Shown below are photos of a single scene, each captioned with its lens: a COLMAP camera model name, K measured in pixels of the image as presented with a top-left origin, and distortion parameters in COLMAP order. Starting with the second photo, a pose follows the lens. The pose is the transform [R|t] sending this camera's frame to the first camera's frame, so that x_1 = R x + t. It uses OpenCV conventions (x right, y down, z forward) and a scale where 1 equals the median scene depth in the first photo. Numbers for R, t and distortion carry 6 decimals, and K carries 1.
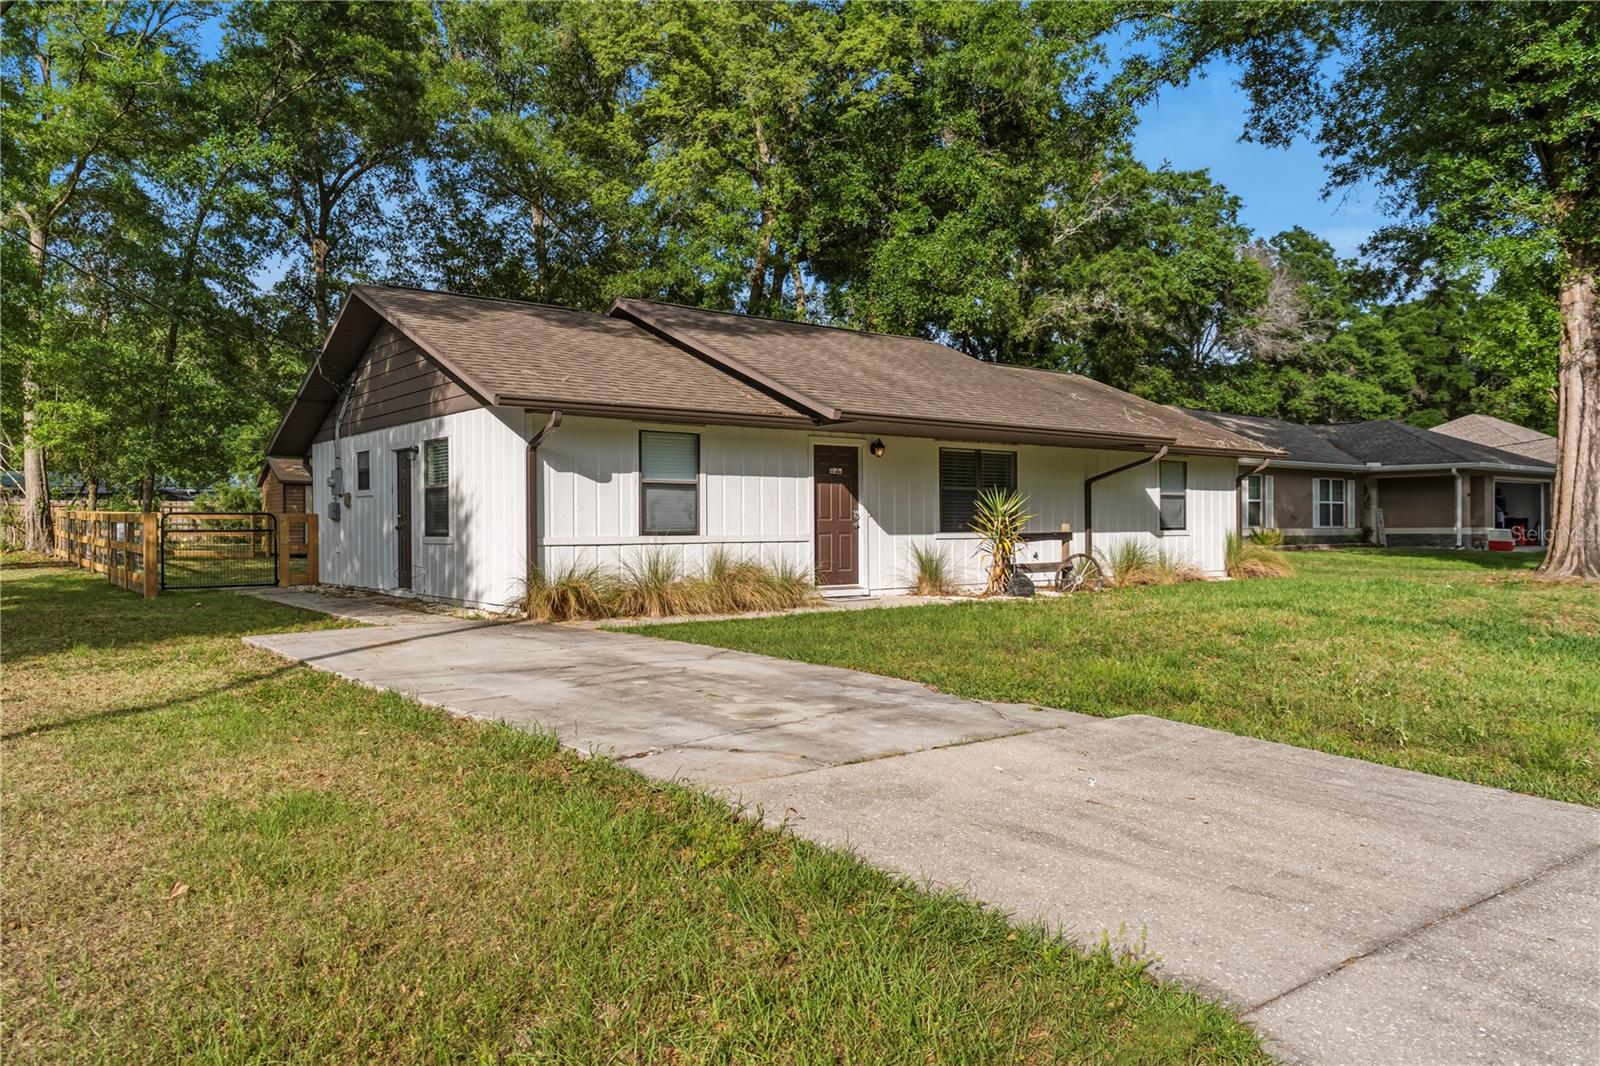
lens RADIAL K [[1130.4, 0, 802.4], [0, 1130.4, 525.1], [0, 0, 1]] dist [-0.054688, -0.004516]
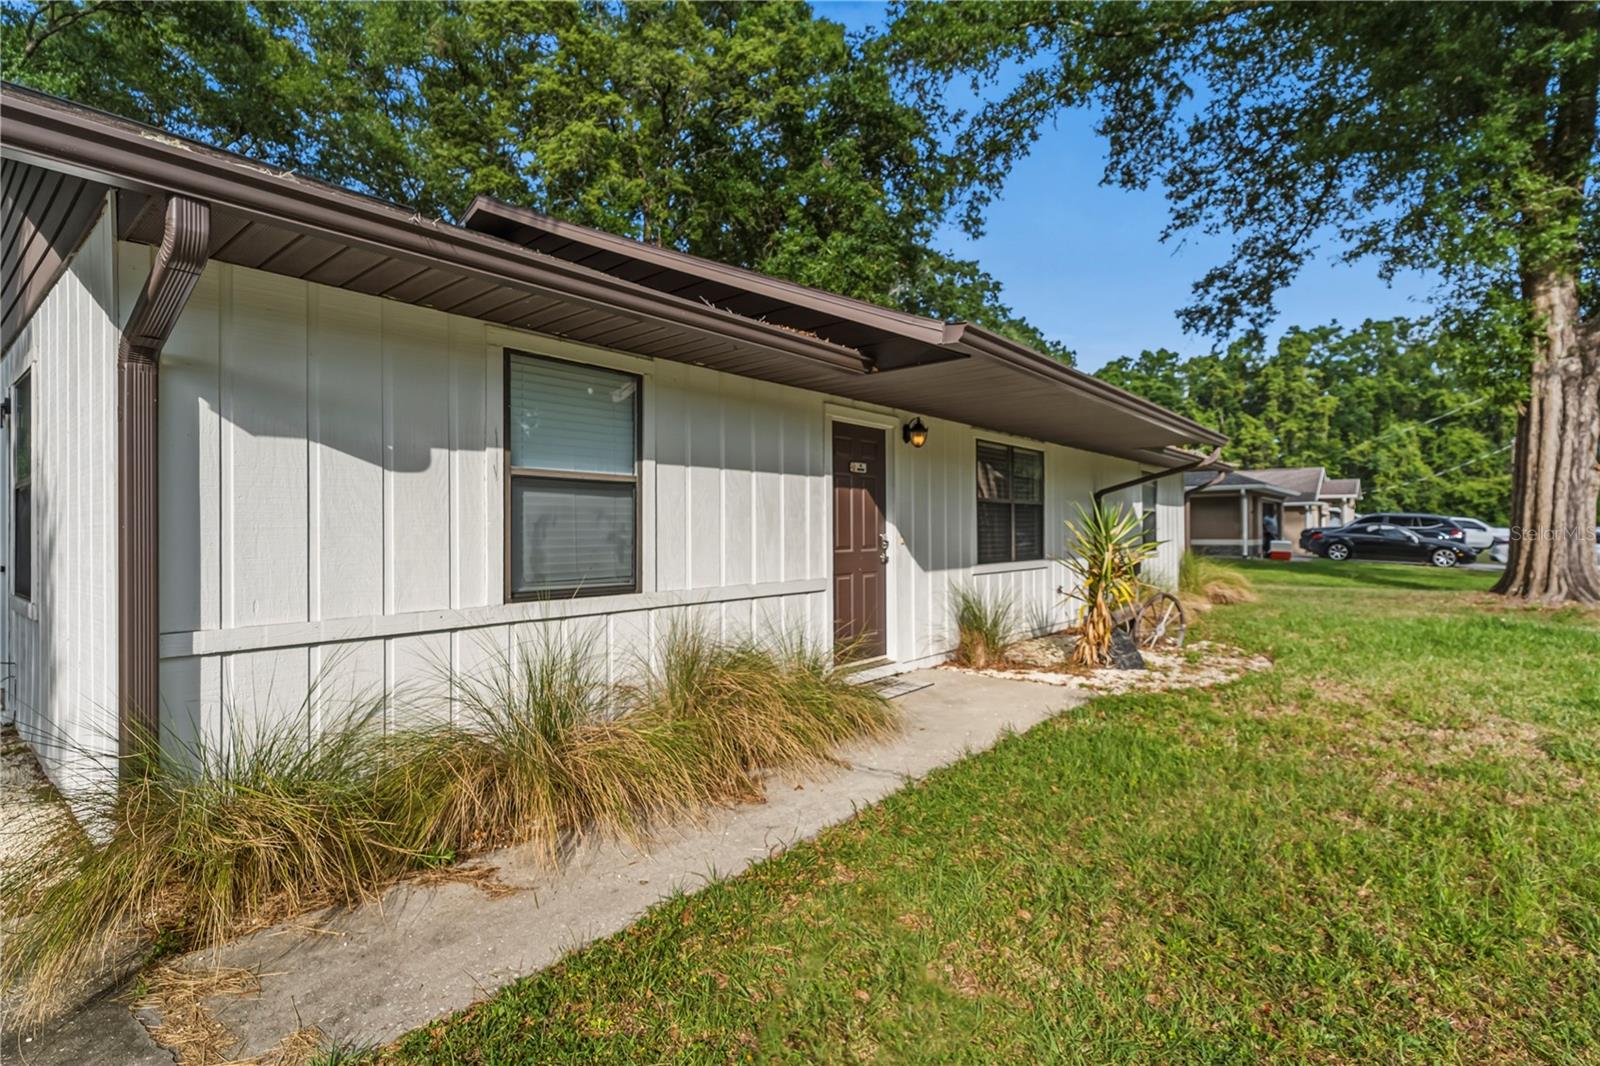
lens RADIAL K [[777.1, 0, 778.1], [0, 777.1, 532.6], [0, 0, 1]] dist [0.004582, -0.000631]
pose [[0.985250, 0.001269, 0.171114, -0.076863], [-0.001752, 0.999995, 0.002672, -0.014086], [-0.171110, -0.002932, 0.985248, 0.573103]]
